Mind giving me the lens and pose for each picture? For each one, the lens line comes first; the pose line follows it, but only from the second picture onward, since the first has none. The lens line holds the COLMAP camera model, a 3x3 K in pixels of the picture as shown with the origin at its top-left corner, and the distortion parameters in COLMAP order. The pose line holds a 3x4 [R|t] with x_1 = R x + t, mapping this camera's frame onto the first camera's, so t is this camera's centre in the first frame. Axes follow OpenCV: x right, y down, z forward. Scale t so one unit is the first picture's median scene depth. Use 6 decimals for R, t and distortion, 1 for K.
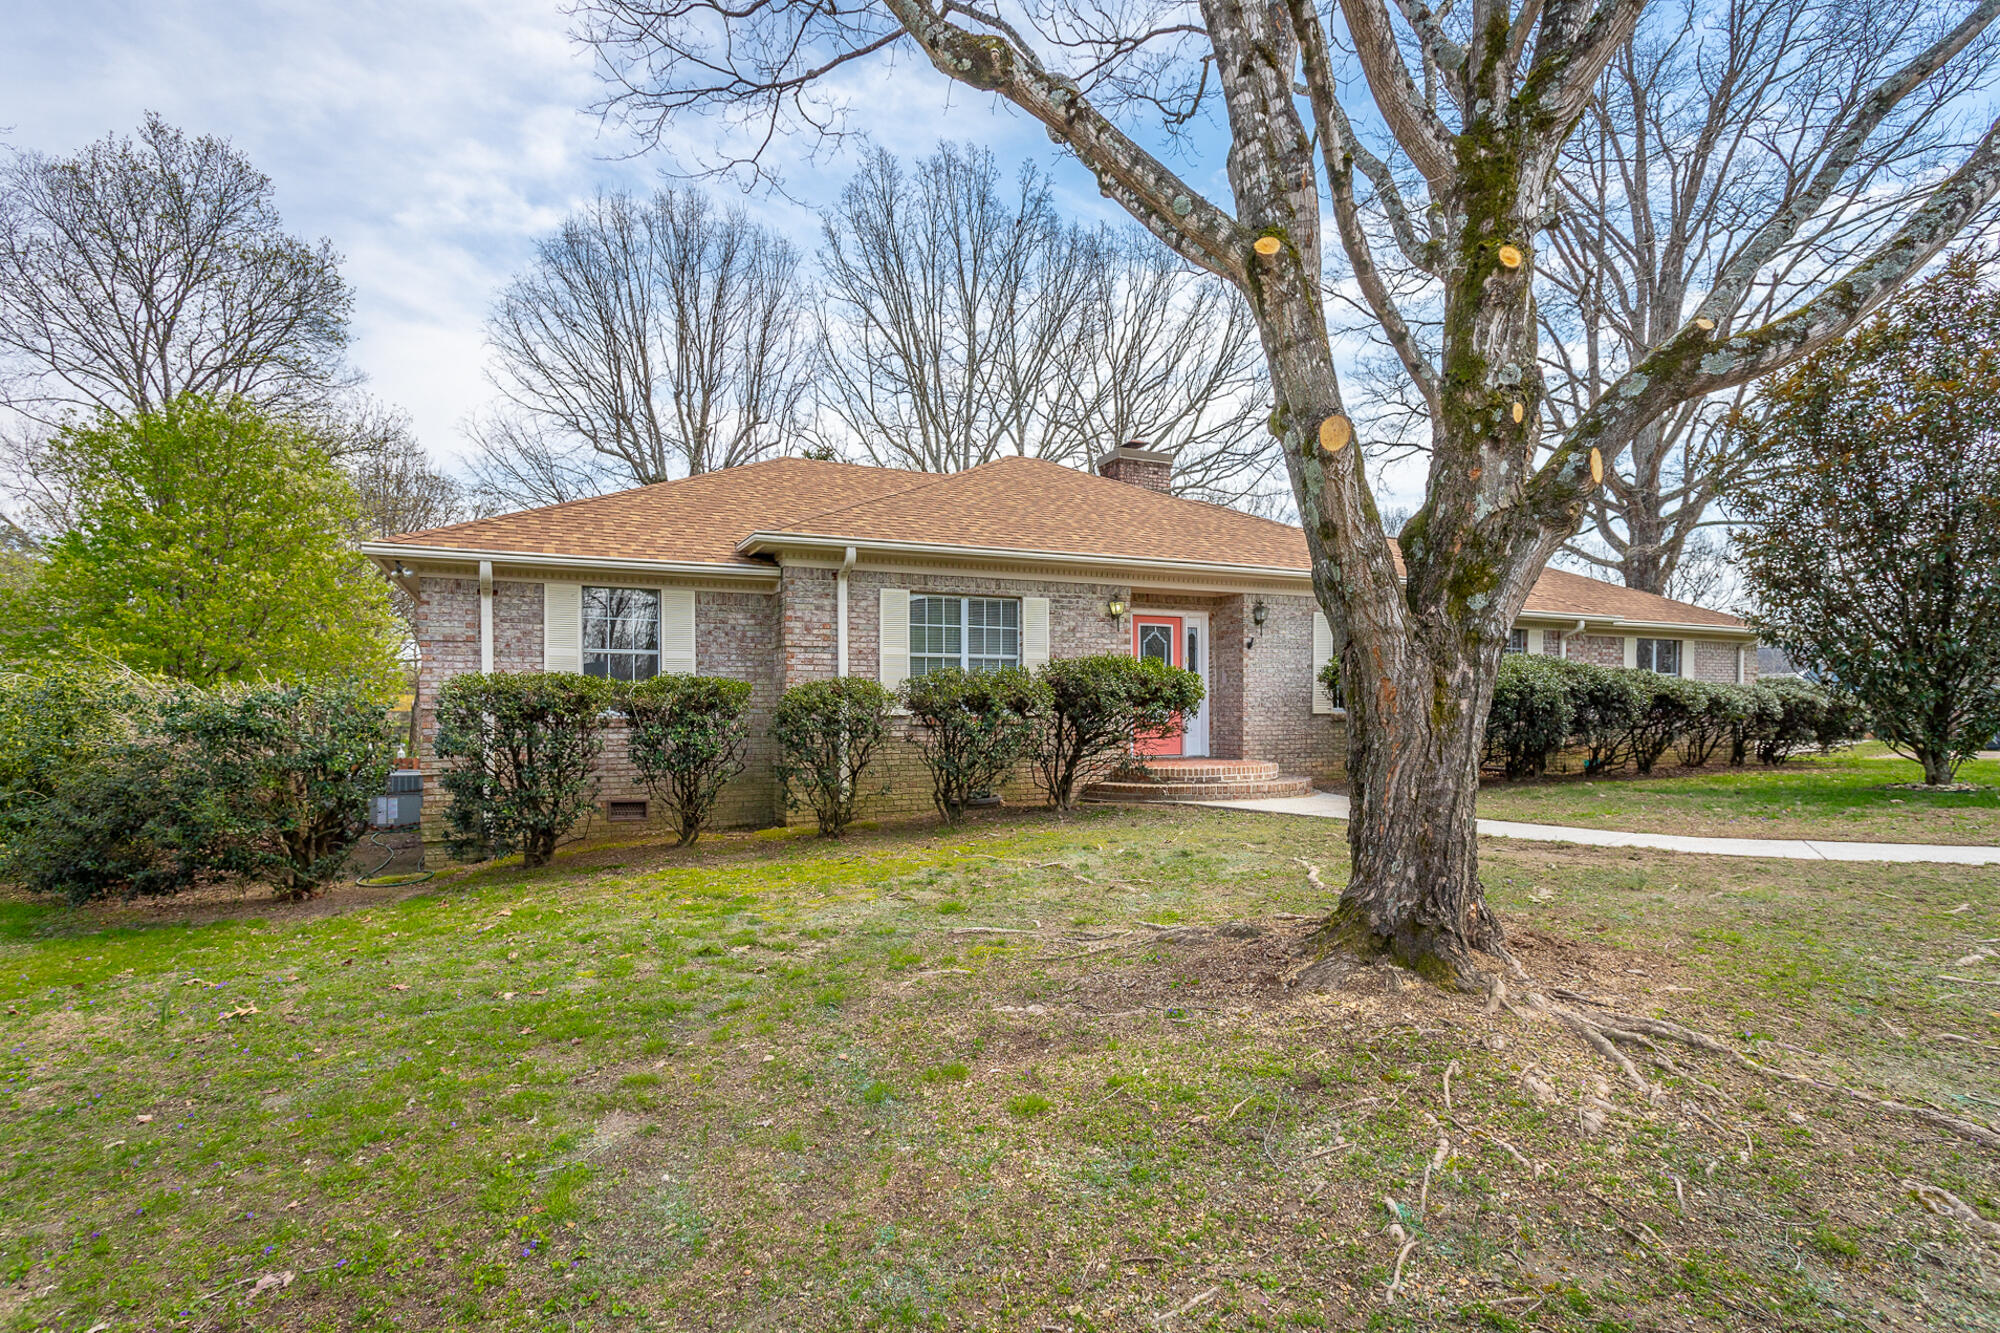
lens RADIAL K [[1046.4, 0, 1123.1], [0, 1046.4, 714.6], [0, 0, 1]] dist [0.001157, 0.000996]
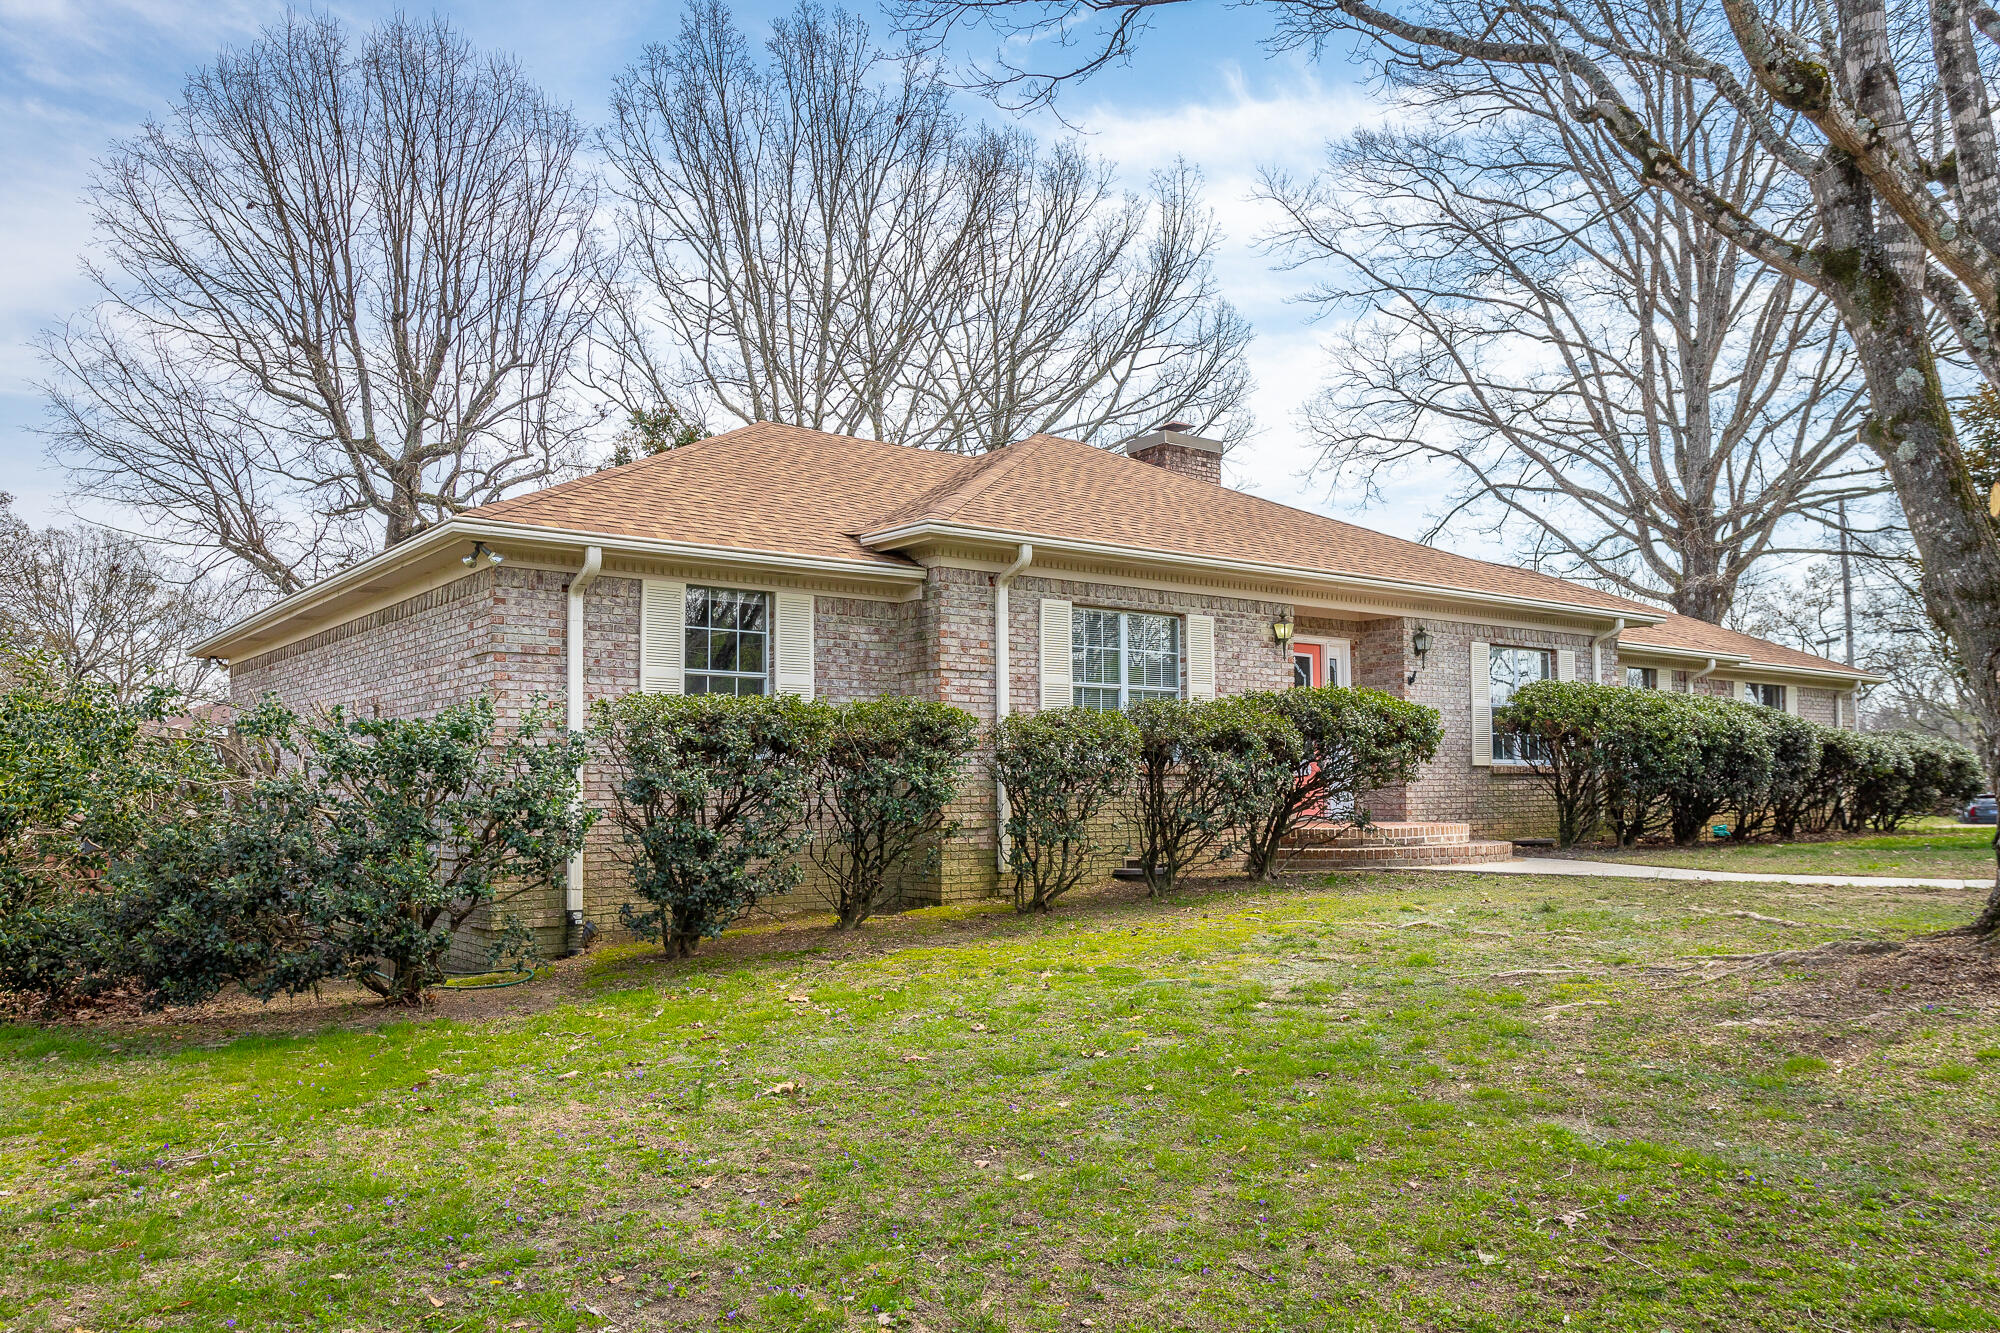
lens RADIAL K [[1469.4, 0, 1194.9], [0, 1469.4, 701.4], [0, 0, 1]] dist [0.001632, 0.000798]
pose [[0.973578, 0.007871, 0.228220, -0.351805], [0.007342, 0.997810, -0.065736, 0.027865], [-0.228238, 0.065675, 0.971388, -0.083142]]
